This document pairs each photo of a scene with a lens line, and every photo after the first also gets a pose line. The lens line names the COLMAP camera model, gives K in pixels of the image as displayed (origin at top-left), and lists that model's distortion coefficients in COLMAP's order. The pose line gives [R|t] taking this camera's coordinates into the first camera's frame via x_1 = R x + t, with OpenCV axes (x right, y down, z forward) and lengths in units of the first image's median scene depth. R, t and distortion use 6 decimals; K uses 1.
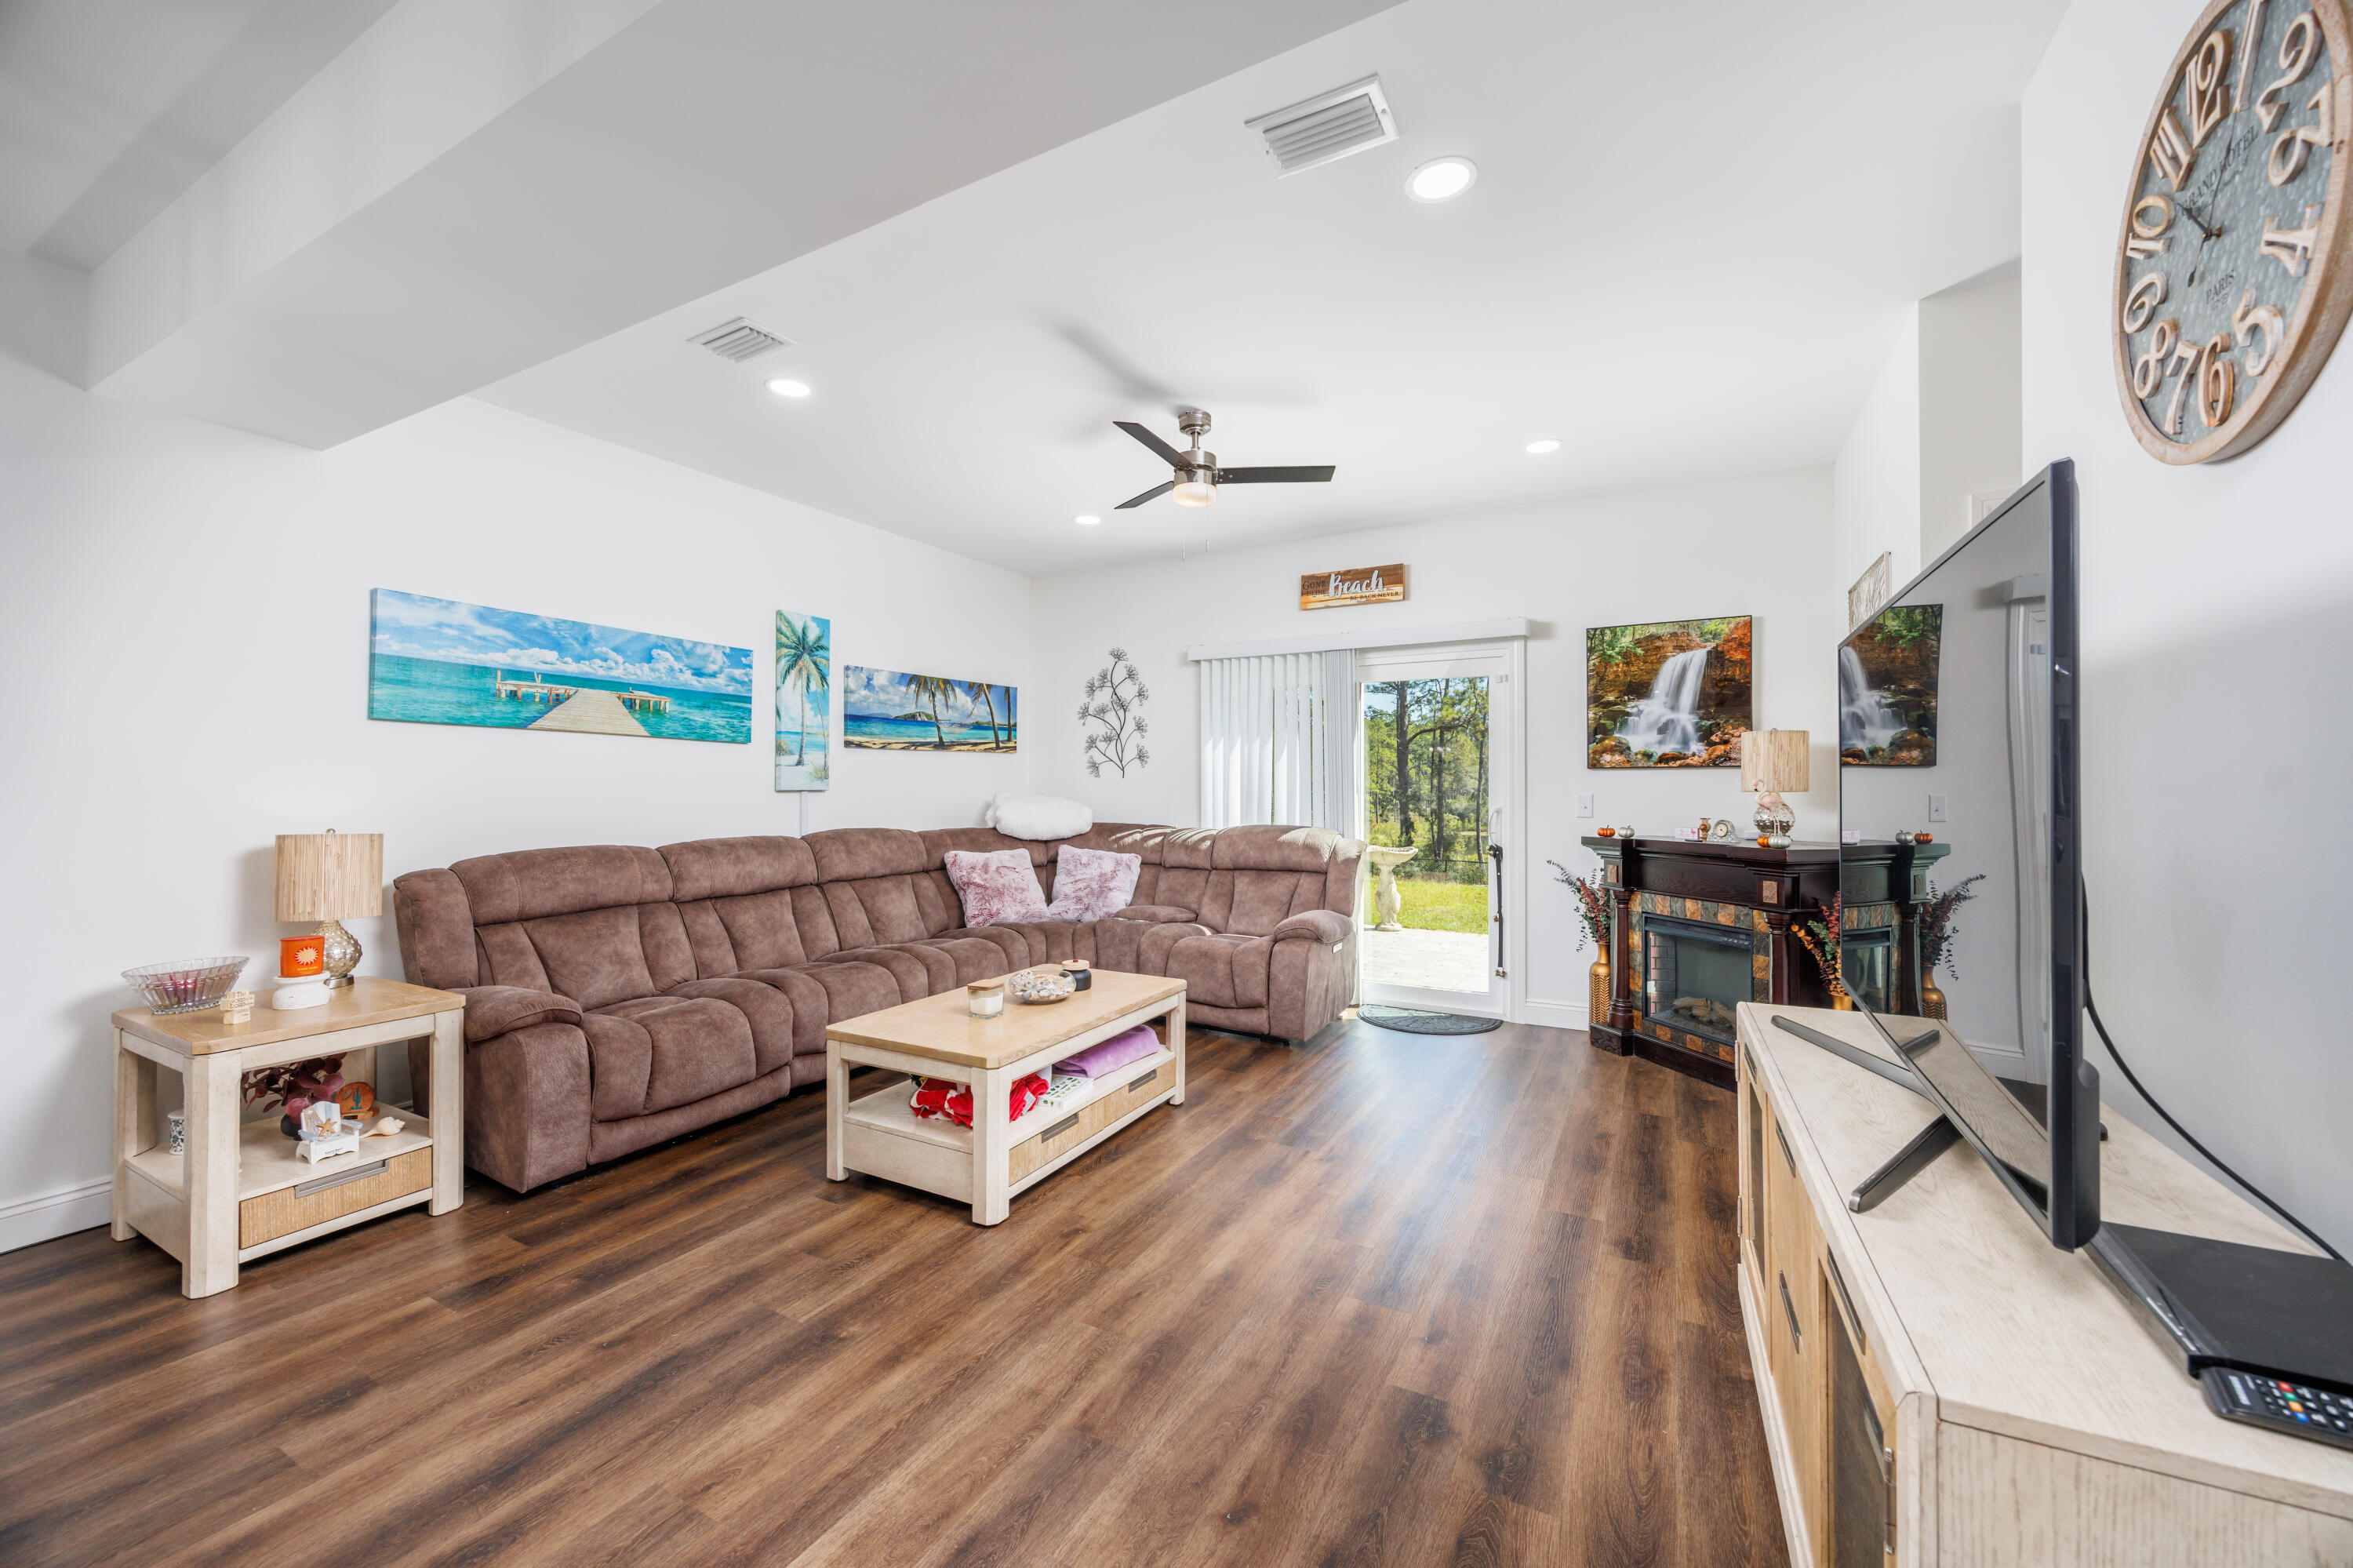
lens RADIAL K [[902.0, 0, 1176.4], [0, 902.0, 777.9], [0, 0, 1]] dist [-0.001555, -0.000050]
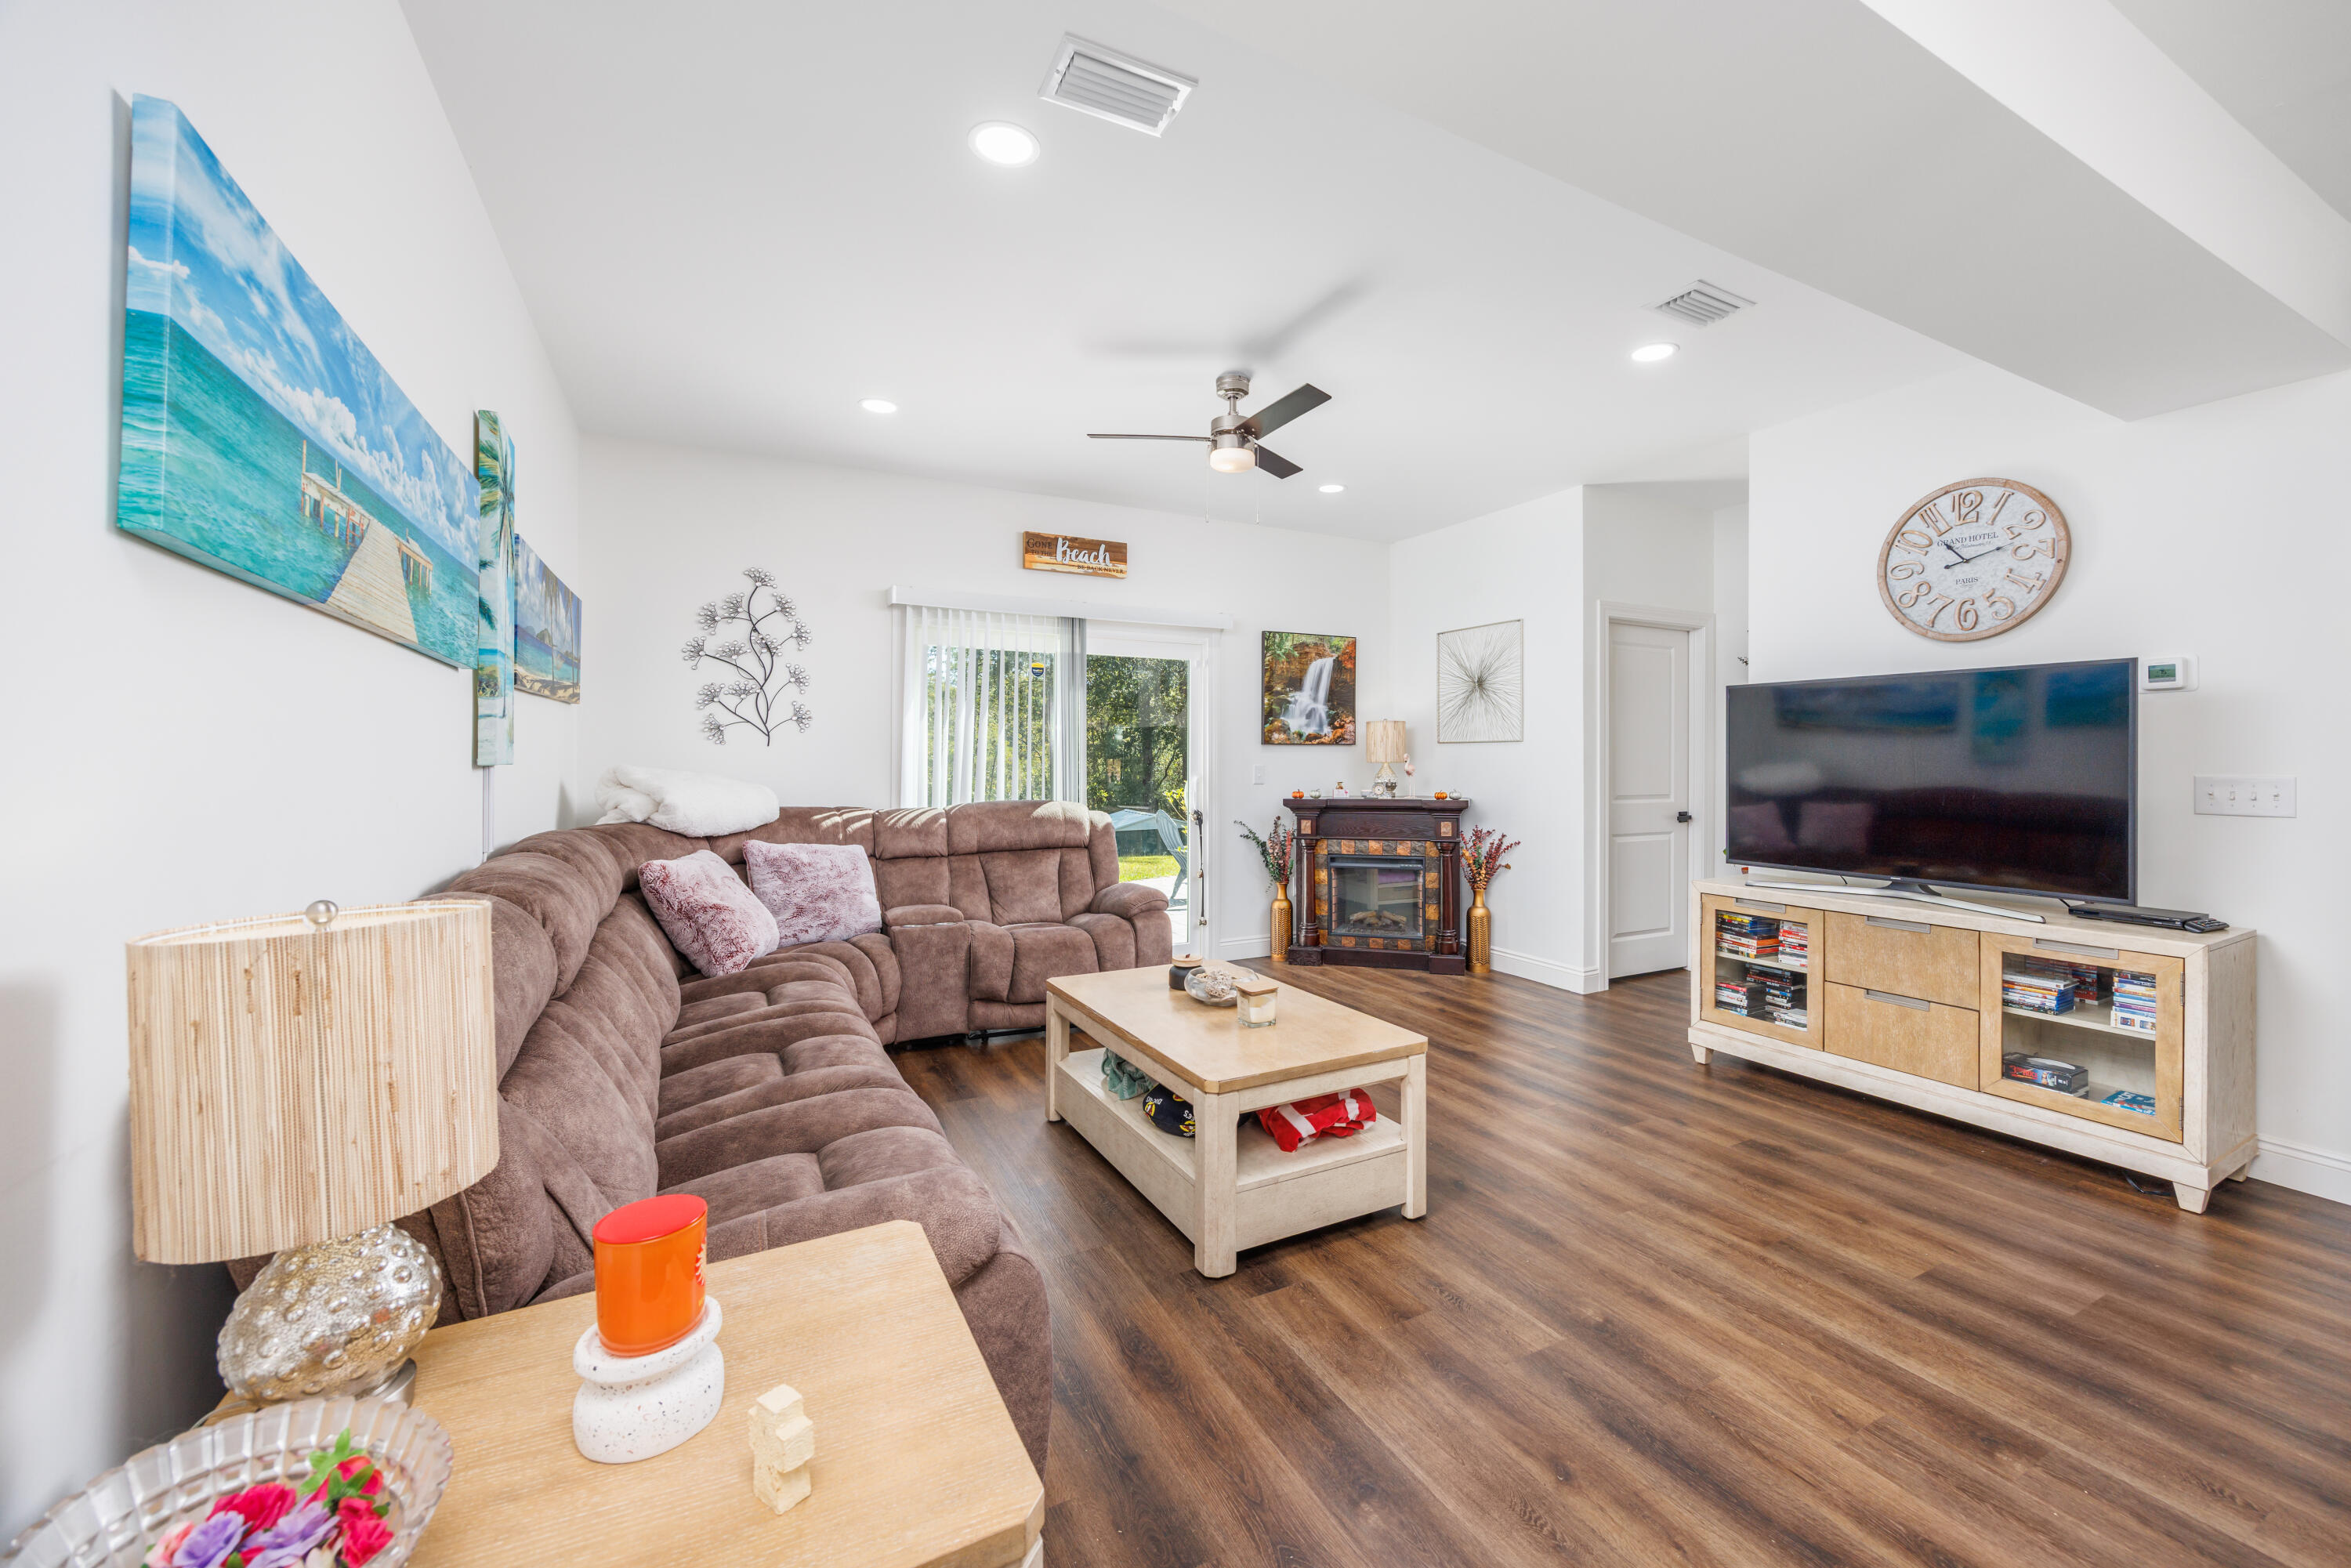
lens RADIAL K [[927.8, 0, 1216.6], [0, 927.8, 763.9], [0, 0, 1]] dist [-0.003632, -0.000118]
pose [[0.540507, -0.004334, 0.841329, -0.690012], [-0.011065, 0.999864, 0.012259, 0.001803], [-0.841267, -0.015935, 0.540385, 0.389233]]
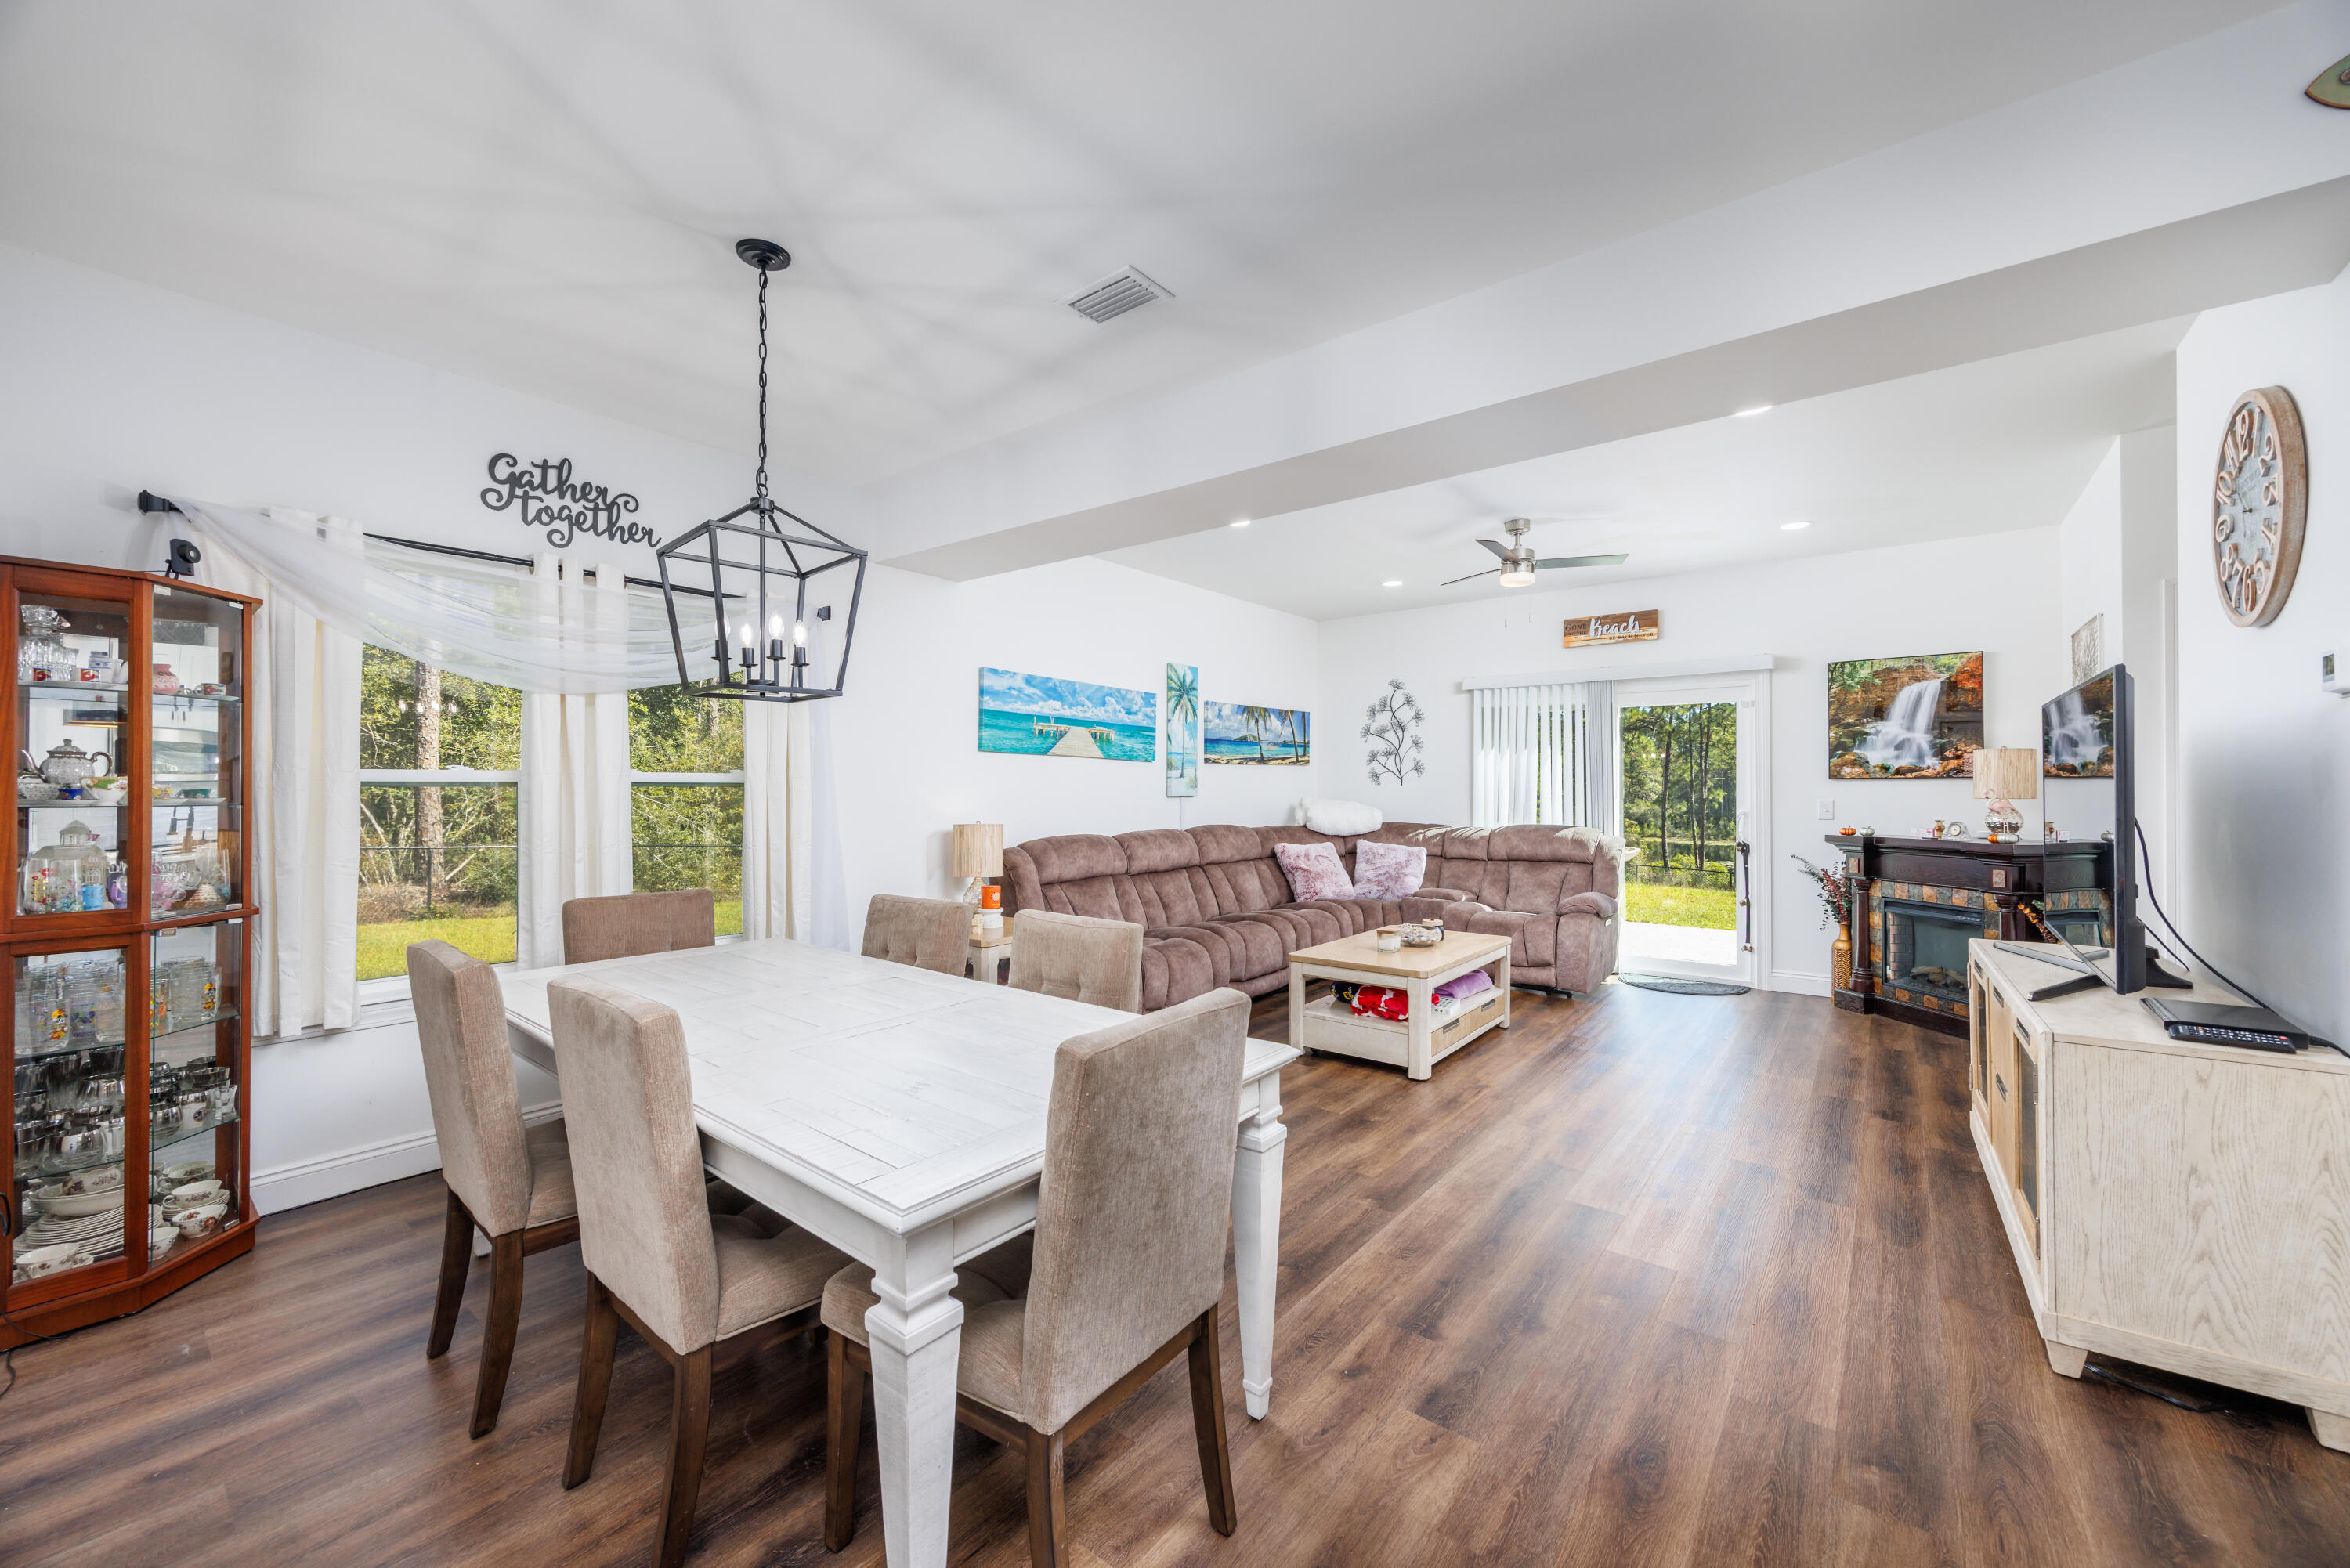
lens RADIAL K [[900.7, 0, 1178.3], [0, 900.7, 778.8], [0, 0, 1]] dist [-0.001555, -0.000050]
pose [[0.986262, -0.001538, -0.165181, -0.215071], [0.001223, 0.999997, -0.002011, -0.009652], [0.165183, 0.001782, 0.986261, -0.349036]]
